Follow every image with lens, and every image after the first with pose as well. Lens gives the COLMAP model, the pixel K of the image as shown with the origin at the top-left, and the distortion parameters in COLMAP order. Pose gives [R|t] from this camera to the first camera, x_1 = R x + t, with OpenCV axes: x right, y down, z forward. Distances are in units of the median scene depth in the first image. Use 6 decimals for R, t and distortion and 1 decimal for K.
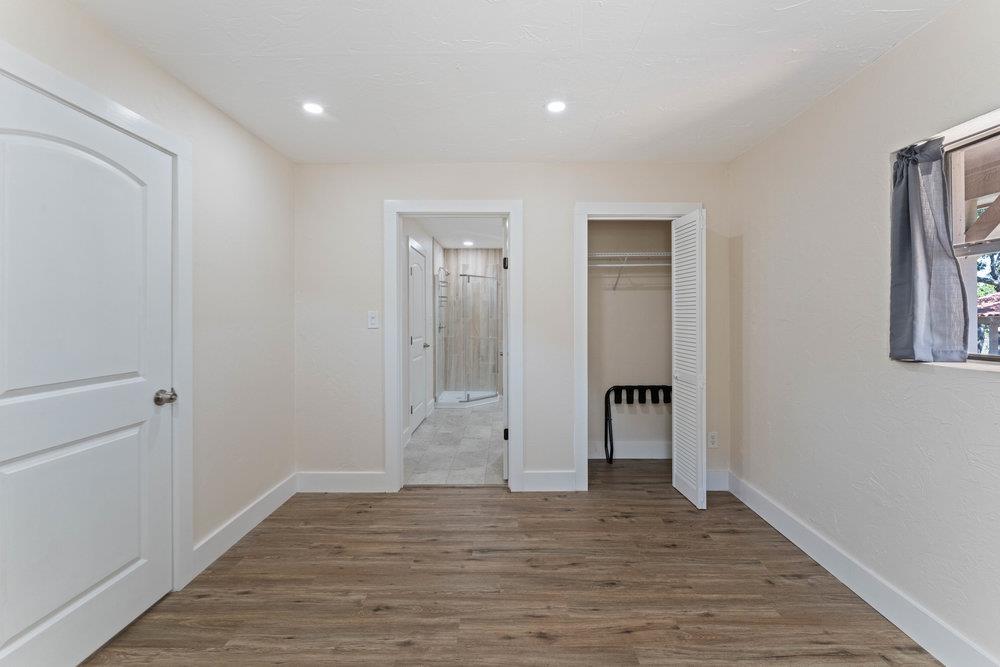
lens RADIAL K [[411.6, 0, 502.5], [0, 411.6, 313.0], [0, 0, 1]] dist [-0.002003, -0.000083]
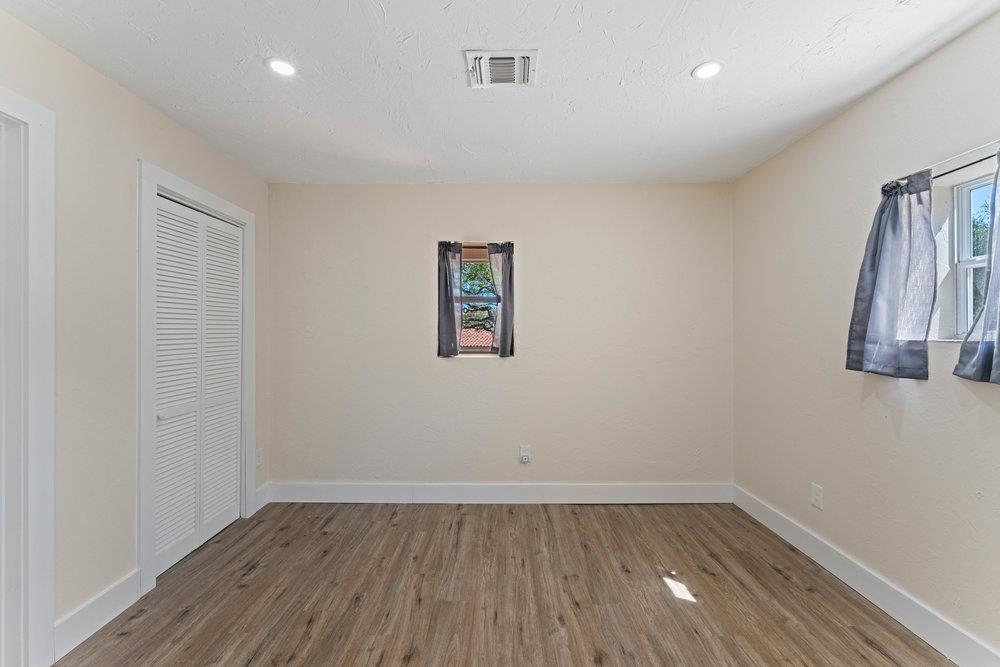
lens RADIAL K [[411.6, 0, 498.5], [0, 411.6, 333.3], [0, 0, 1]] dist [-0.002003, -0.000083]
pose [[-0.000044, -0.005650, 0.999984, -0.730929], [-0.007857, 0.999953, 0.005650, -0.003435], [-0.999969, -0.007856, -0.000089, 0.648127]]
